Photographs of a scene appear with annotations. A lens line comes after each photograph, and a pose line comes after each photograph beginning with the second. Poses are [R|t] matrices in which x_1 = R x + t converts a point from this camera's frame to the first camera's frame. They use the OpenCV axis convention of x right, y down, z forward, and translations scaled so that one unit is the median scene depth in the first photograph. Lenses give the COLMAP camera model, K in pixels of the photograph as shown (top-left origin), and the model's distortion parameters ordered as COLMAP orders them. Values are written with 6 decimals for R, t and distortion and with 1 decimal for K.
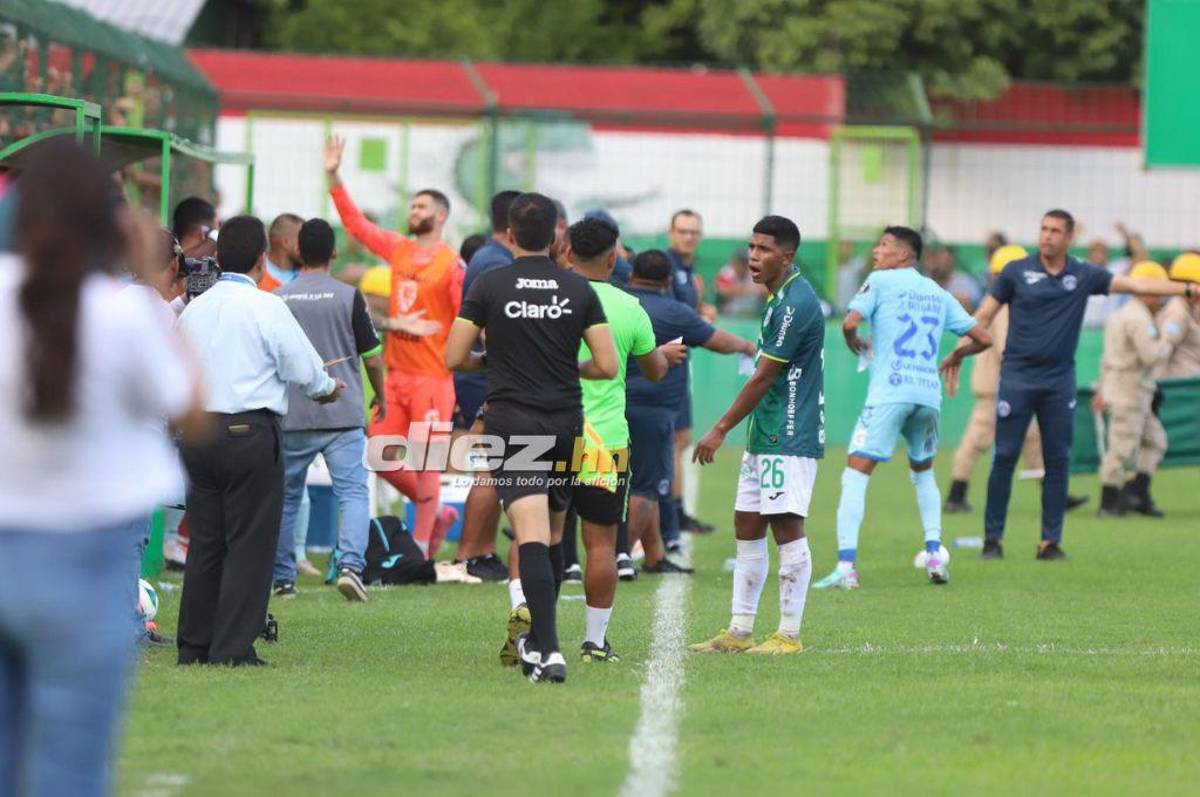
lens RADIAL K [[536.8, 0, 605.2], [0, 536.8, 395.7], [0, 0, 1]] dist [0.014844, 0.000205]
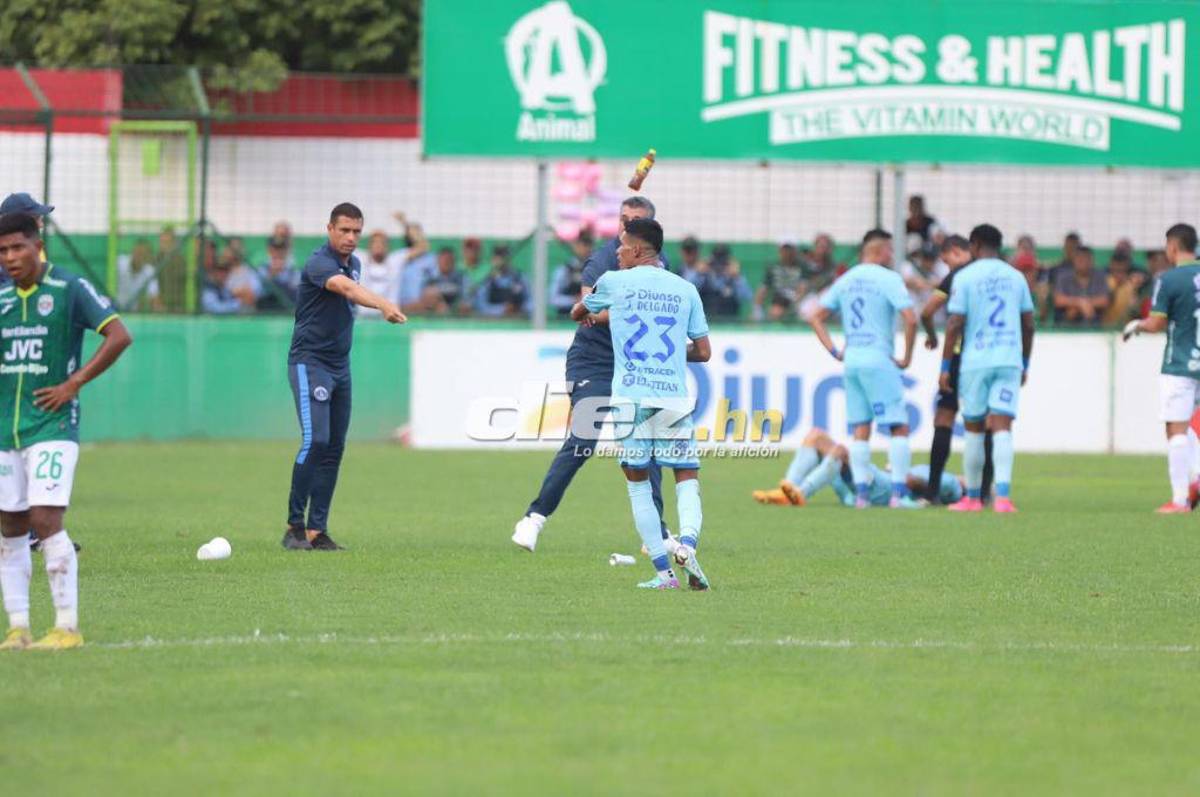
lens RADIAL K [[536.8, 0, 604.0], [0, 536.8, 407.1], [0, 0, 1]] dist [0.014844, 0.000205]
pose [[0.999385, -0.017876, -0.030176, 1.357325], [0.017809, 0.999838, -0.002503, 0.050920], [0.030216, 0.001964, 0.999541, 0.020039]]
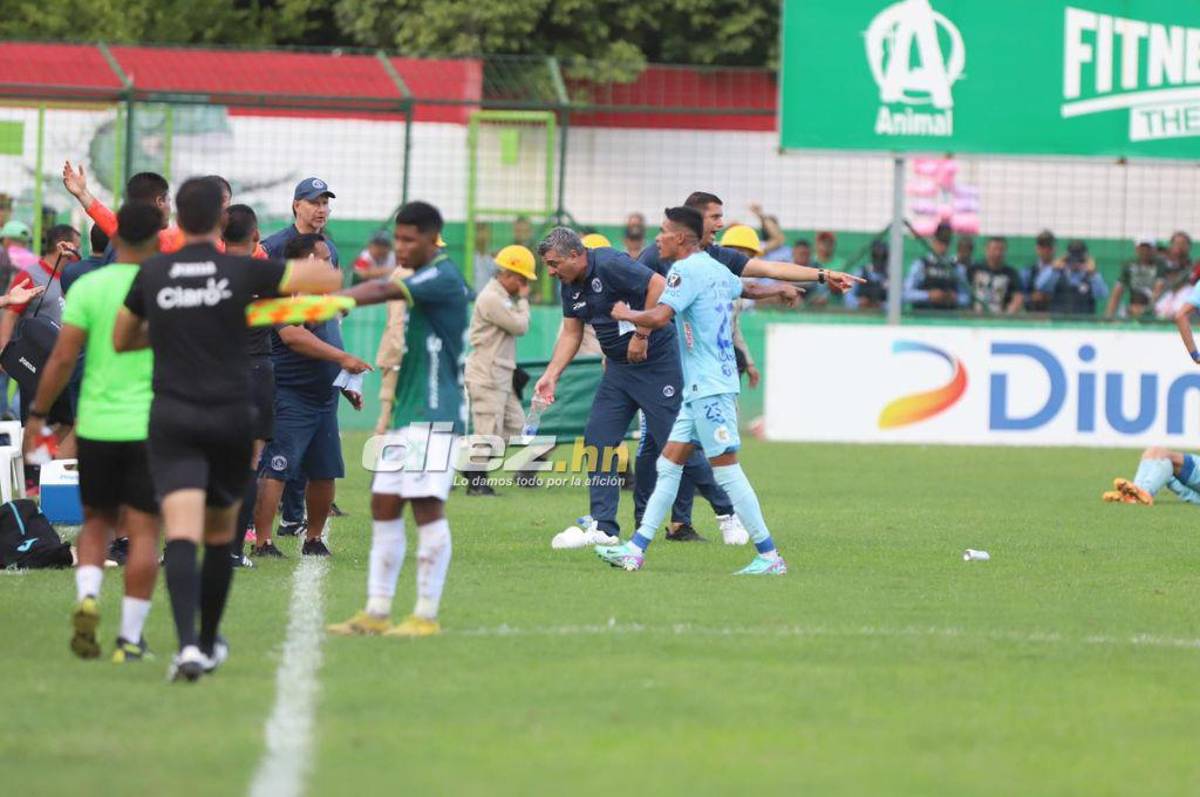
lens RADIAL K [[536.8, 0, 590.8], [0, 536.8, 394.2], [0, 0, 1]] dist [0.014844, 0.000205]
pose [[0.999882, -0.003357, -0.014994, 0.659503], [0.003344, 0.999994, -0.000921, 0.031990], [0.014997, 0.000871, 0.999887, 0.002512]]
